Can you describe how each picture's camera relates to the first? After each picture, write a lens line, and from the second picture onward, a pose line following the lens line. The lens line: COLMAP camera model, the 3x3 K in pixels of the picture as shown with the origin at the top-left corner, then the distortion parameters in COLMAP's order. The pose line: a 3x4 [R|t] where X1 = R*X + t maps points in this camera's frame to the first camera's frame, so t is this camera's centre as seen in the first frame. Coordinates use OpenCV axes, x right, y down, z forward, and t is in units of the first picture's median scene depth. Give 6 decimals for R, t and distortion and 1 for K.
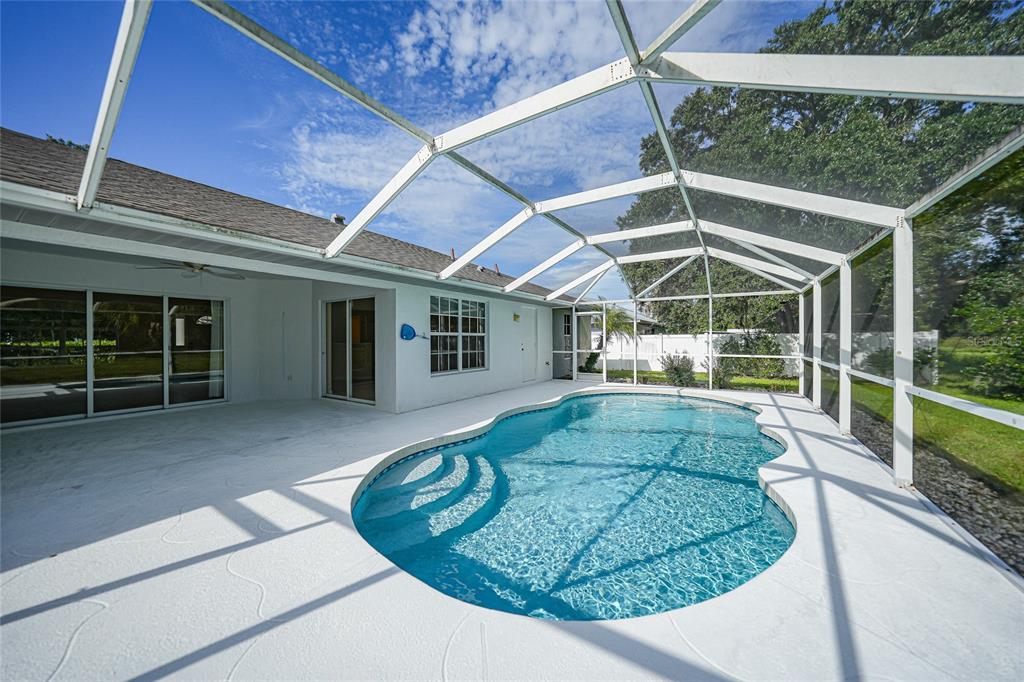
lens RADIAL K [[377.2, 0, 507.3], [0, 377.2, 353.2], [0, 0, 1]] dist [-0.021305, 0.004977]
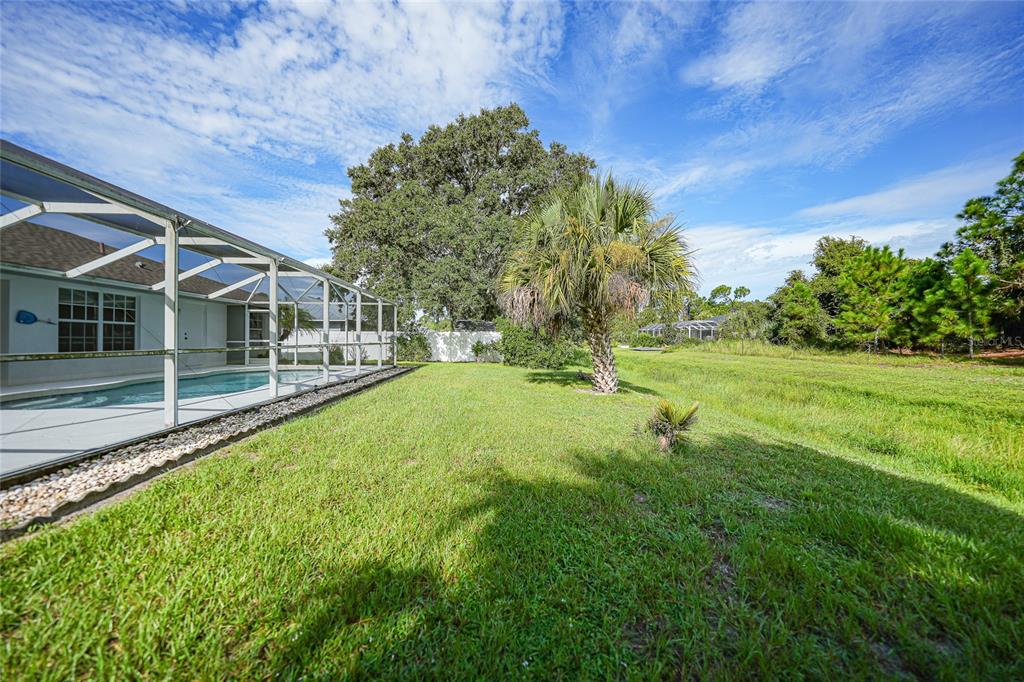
lens RADIAL K [[377.2, 0, 541.0], [0, 377.2, 341.6], [0, 0, 1]] dist [-0.021305, 0.004977]
pose [[0.788969, 0.010068, 0.614351, 0.249048], [0.011264, 0.999461, -0.030845, 0.061553], [-0.614330, 0.031255, 0.788430, -0.746986]]
